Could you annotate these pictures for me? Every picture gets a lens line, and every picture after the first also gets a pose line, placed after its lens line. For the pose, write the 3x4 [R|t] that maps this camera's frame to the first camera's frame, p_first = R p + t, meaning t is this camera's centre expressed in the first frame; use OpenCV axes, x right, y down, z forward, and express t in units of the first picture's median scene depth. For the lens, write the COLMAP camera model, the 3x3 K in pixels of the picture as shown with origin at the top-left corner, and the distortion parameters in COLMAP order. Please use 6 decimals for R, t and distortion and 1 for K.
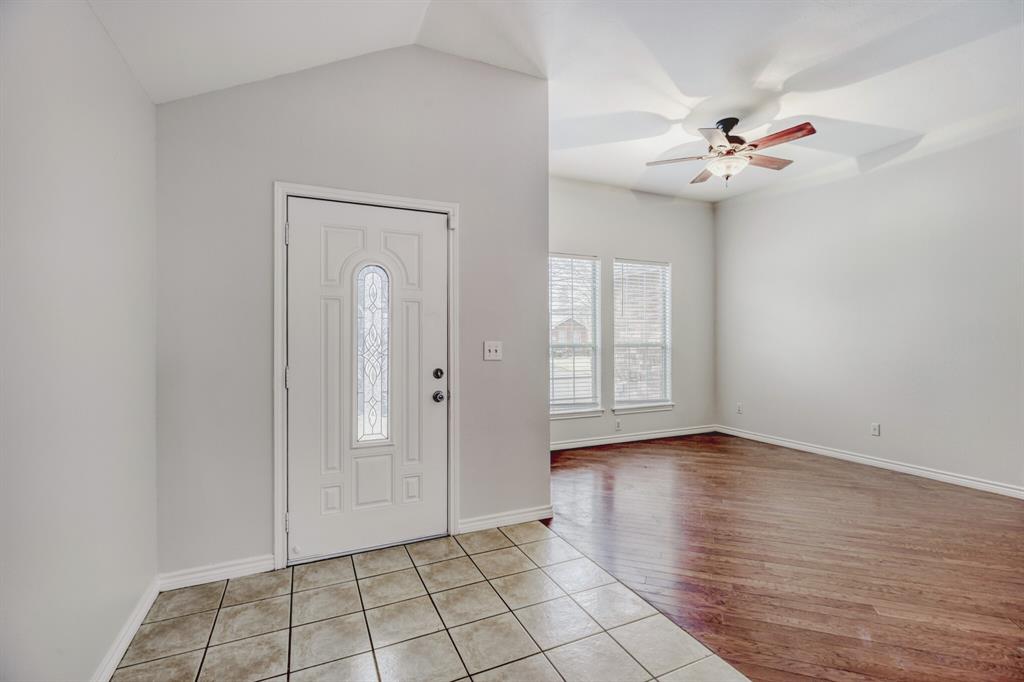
lens RADIAL K [[468.9, 0, 522.6], [0, 468.9, 337.3], [0, 0, 1]] dist [-0.016644, -0.000149]
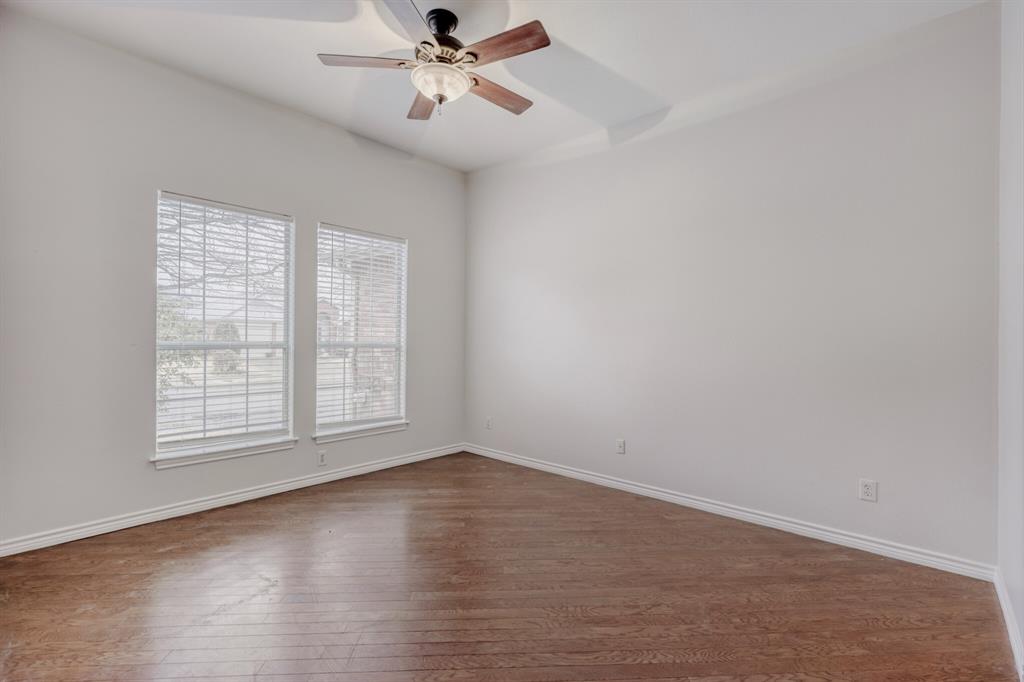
lens RADIAL K [[478.4, 0, 533.9], [0, 478.4, 337.0], [0, 0, 1]] dist [0.009129, -0.000791]
pose [[0.903966, 0.014397, 0.427361, 0.184044], [-0.014452, 0.999891, -0.003115, 0.001576], [-0.427359, -0.003361, 0.904076, 0.212227]]
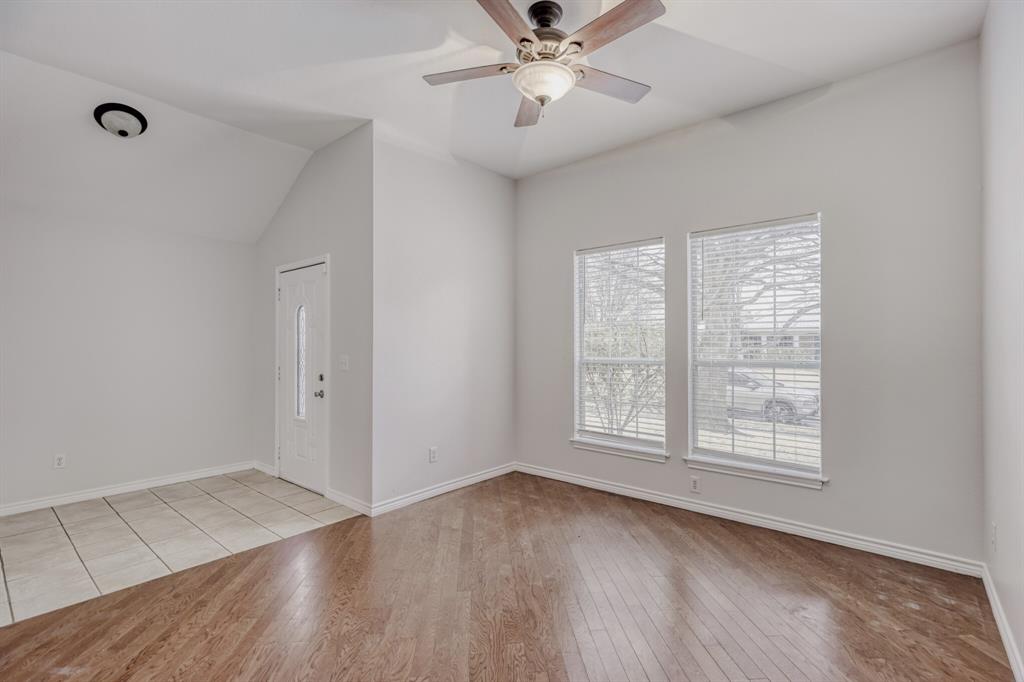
lens RADIAL K [[463.9, 0, 518.5], [0, 463.9, 352.0], [0, 0, 1]] dist [0.010498, -0.000598]
pose [[0.428771, 0.006012, -0.903393, 0.699919], [-0.010290, 0.999945, 0.001771, 0.002370], [0.903355, 0.008537, 0.428809, 0.503333]]
